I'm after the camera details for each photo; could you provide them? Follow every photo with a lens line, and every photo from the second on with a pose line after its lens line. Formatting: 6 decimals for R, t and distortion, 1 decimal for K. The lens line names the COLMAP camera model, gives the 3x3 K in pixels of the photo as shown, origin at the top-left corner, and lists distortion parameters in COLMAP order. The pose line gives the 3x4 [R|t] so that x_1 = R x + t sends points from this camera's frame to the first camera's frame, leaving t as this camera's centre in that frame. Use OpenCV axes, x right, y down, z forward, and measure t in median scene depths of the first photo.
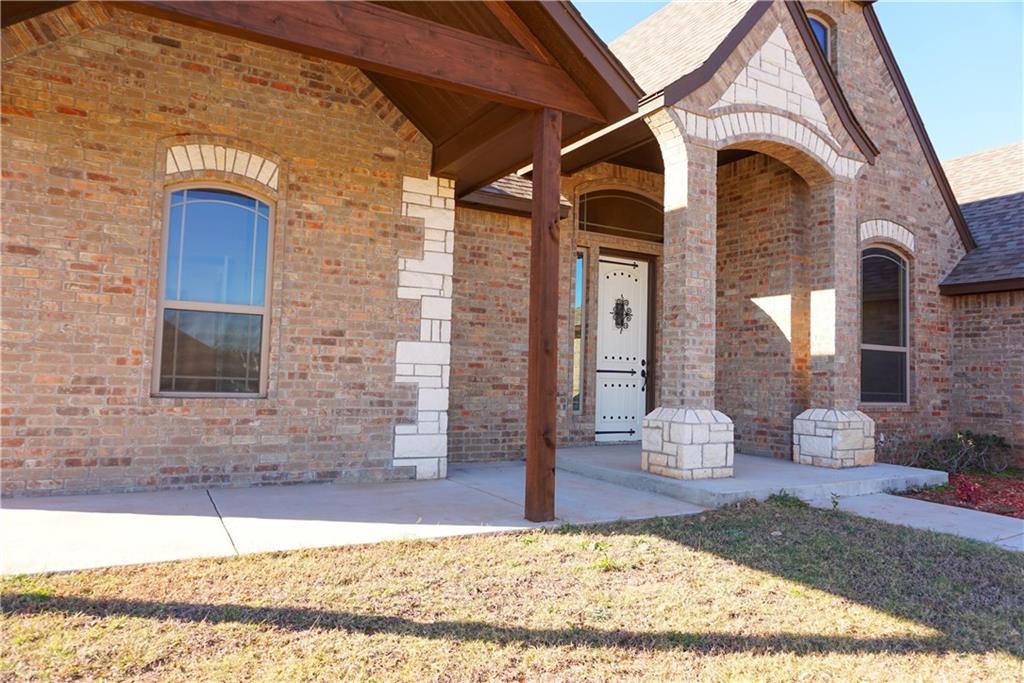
lens RADIAL K [[690.6, 0, 505.5], [0, 690.6, 339.0], [0, 0, 1]] dist [-0.043116, 0.033700]
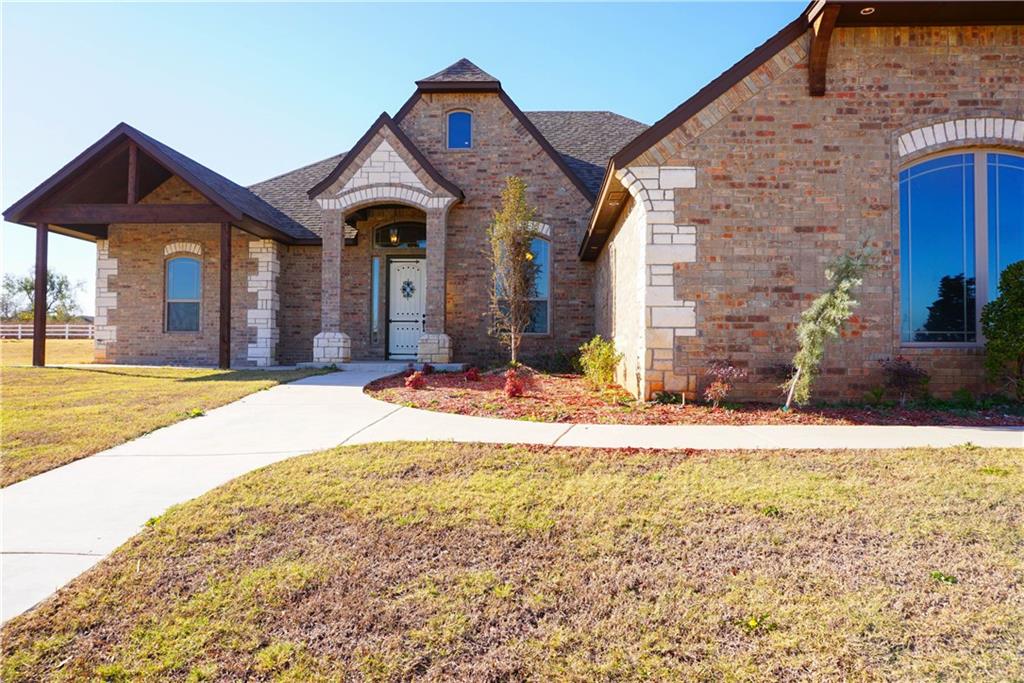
lens RADIAL K [[690.6, 0, 508.8], [0, 690.6, 340.2], [0, 0, 1]] dist [-0.043116, 0.033700]
pose [[0.837070, -0.031082, -0.546212, 1.920198], [0.044340, 0.998955, 0.011106, 0.123730], [0.545296, -0.033515, 0.837573, -0.533915]]
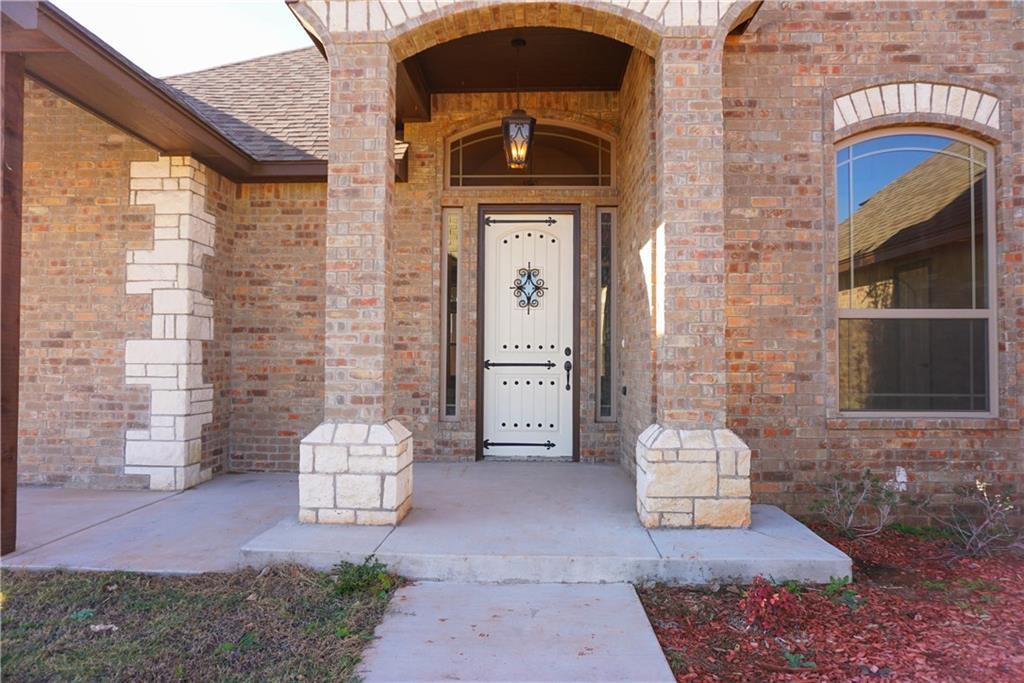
lens RADIAL K [[690.6, 0, 513.4], [0, 690.6, 337.9], [0, 0, 1]] dist [-0.043116, 0.033700]
pose [[0.849781, -0.037912, -0.525770, 0.763974], [0.046275, 0.998925, 0.002762, 0.021422], [0.525100, -0.026677, 0.850622, 0.481177]]
